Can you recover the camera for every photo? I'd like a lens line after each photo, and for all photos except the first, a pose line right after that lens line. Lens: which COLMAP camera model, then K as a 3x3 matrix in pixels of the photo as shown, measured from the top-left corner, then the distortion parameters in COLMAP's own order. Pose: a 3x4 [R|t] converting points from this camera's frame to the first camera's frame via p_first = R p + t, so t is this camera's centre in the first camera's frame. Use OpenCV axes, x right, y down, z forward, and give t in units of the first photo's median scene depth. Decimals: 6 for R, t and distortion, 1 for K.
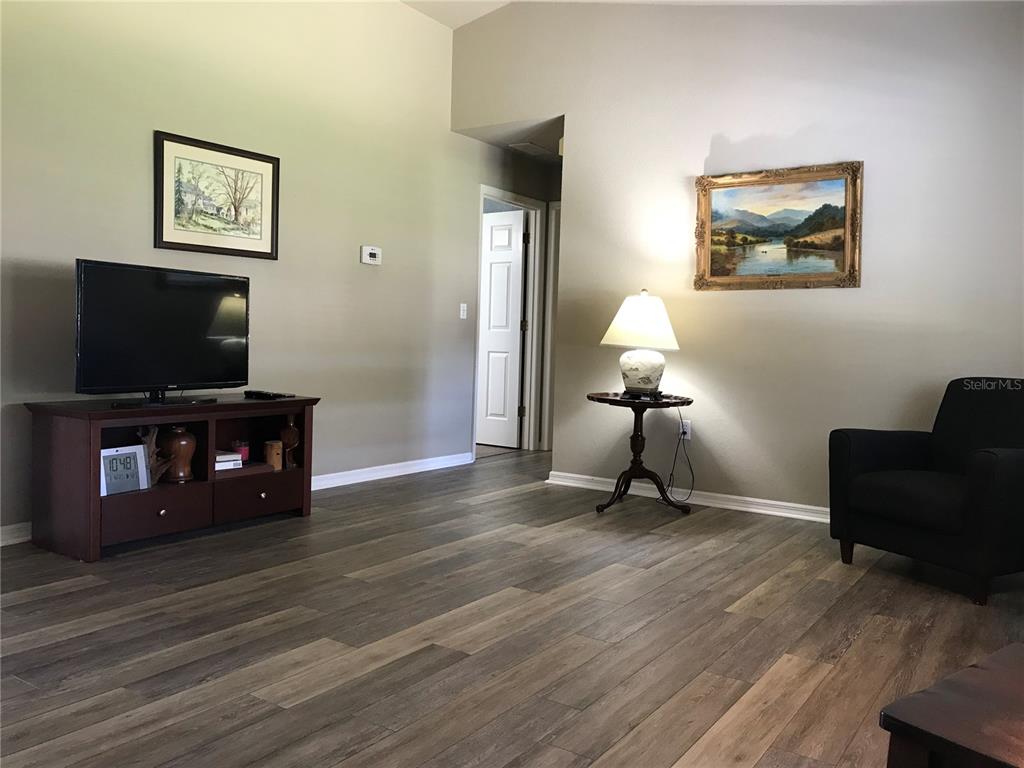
lens RADIAL K [[846.3, 0, 512.0], [0, 846.3, 384.0], [0, 0, 1]] dist [0.017106, -0.016910]
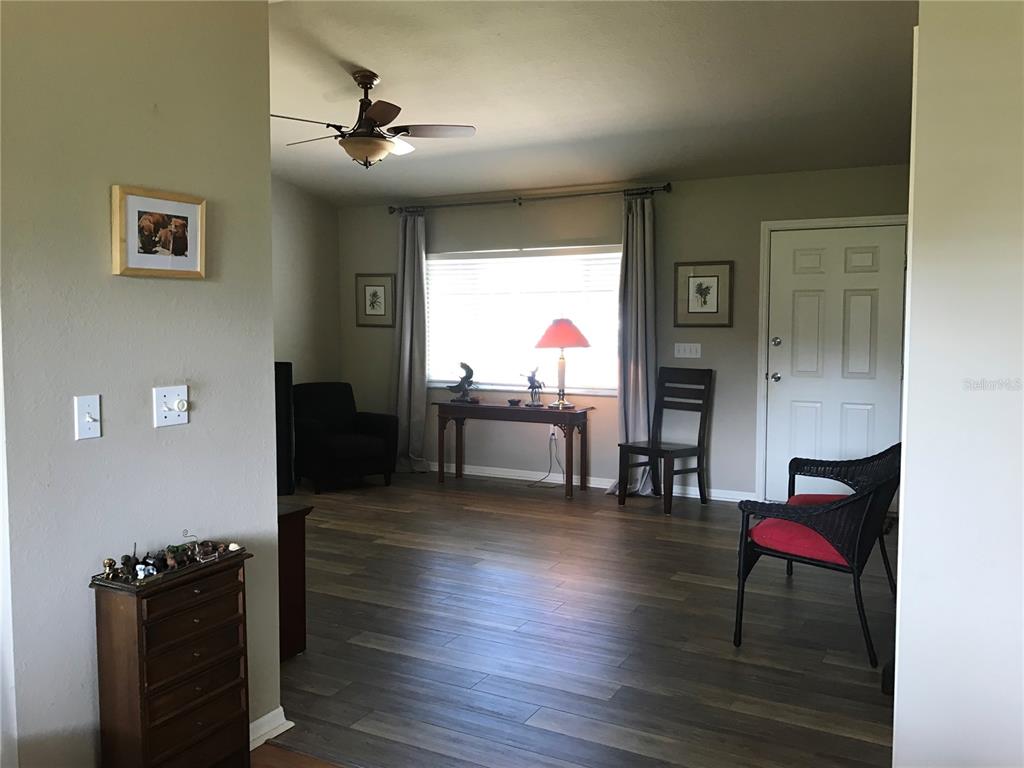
lens RADIAL K [[846.3, 0, 512.0], [0, 846.3, 384.0], [0, 0, 1]] dist [0.017106, -0.016910]
pose [[-0.110167, -0.107079, 0.988128, -1.746605], [0.052859, 0.992142, 0.113407, -0.250663], [-0.992507, 0.064725, -0.103641, 0.963977]]
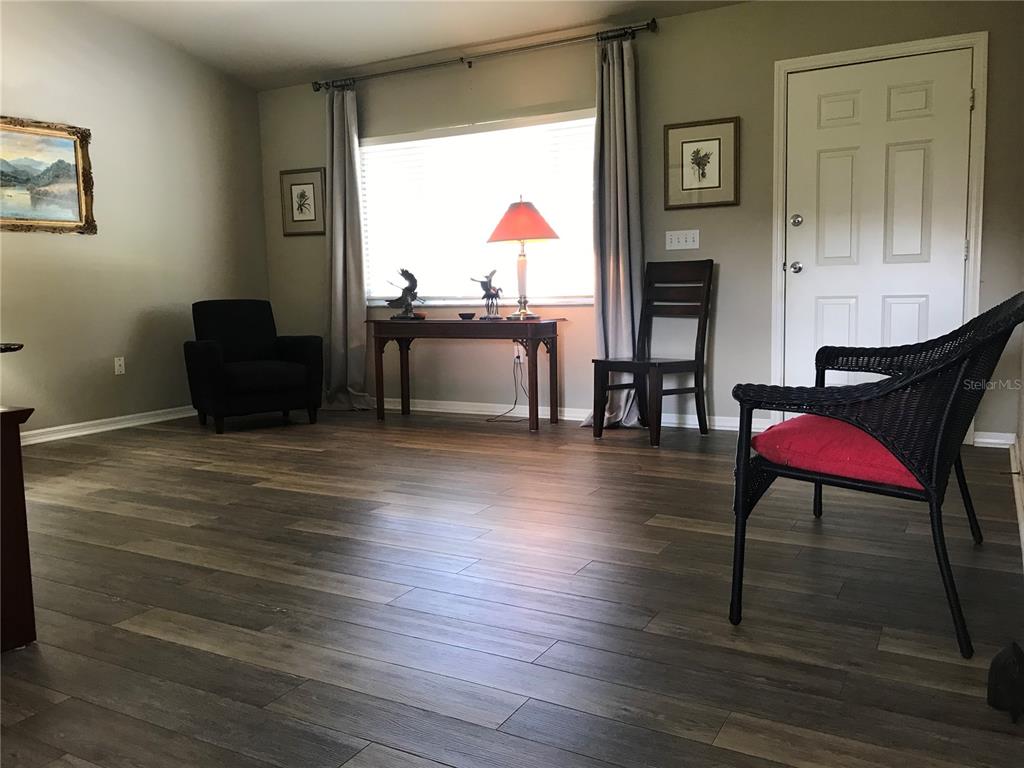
lens RADIAL K [[846.3, 0, 512.0], [0, 846.3, 384.0], [0, 0, 1]] dist [0.017106, -0.016910]
pose [[-0.089676, -0.142515, 0.985722, -1.311623], [0.076280, 0.985820, 0.149469, -0.058380], [-0.993046, 0.088594, -0.077534, 0.777141]]
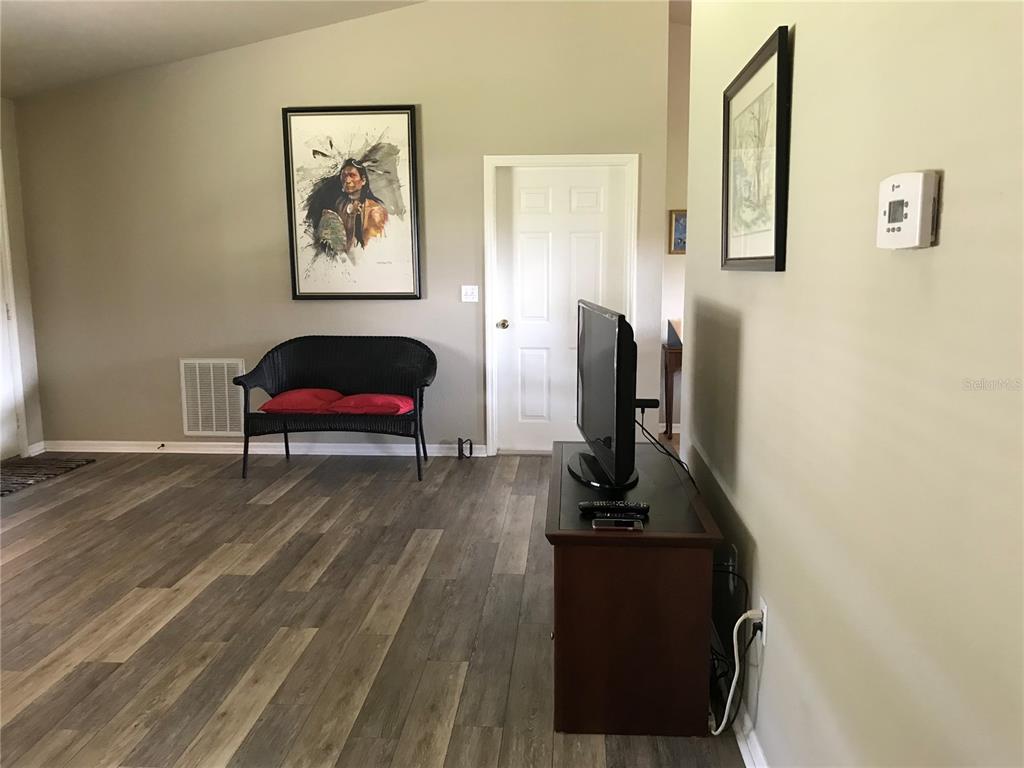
lens RADIAL K [[822.7, 0, 512.0], [0, 822.7, 384.0], [0, 0, 1]] dist [0.007195, 0.001640]
pose [[-0.857704, 0.046429, -0.512044, 0.087256], [-0.053777, 0.982350, 0.179154, -0.253035], [0.511324, 0.181197, -0.840069, 2.072367]]
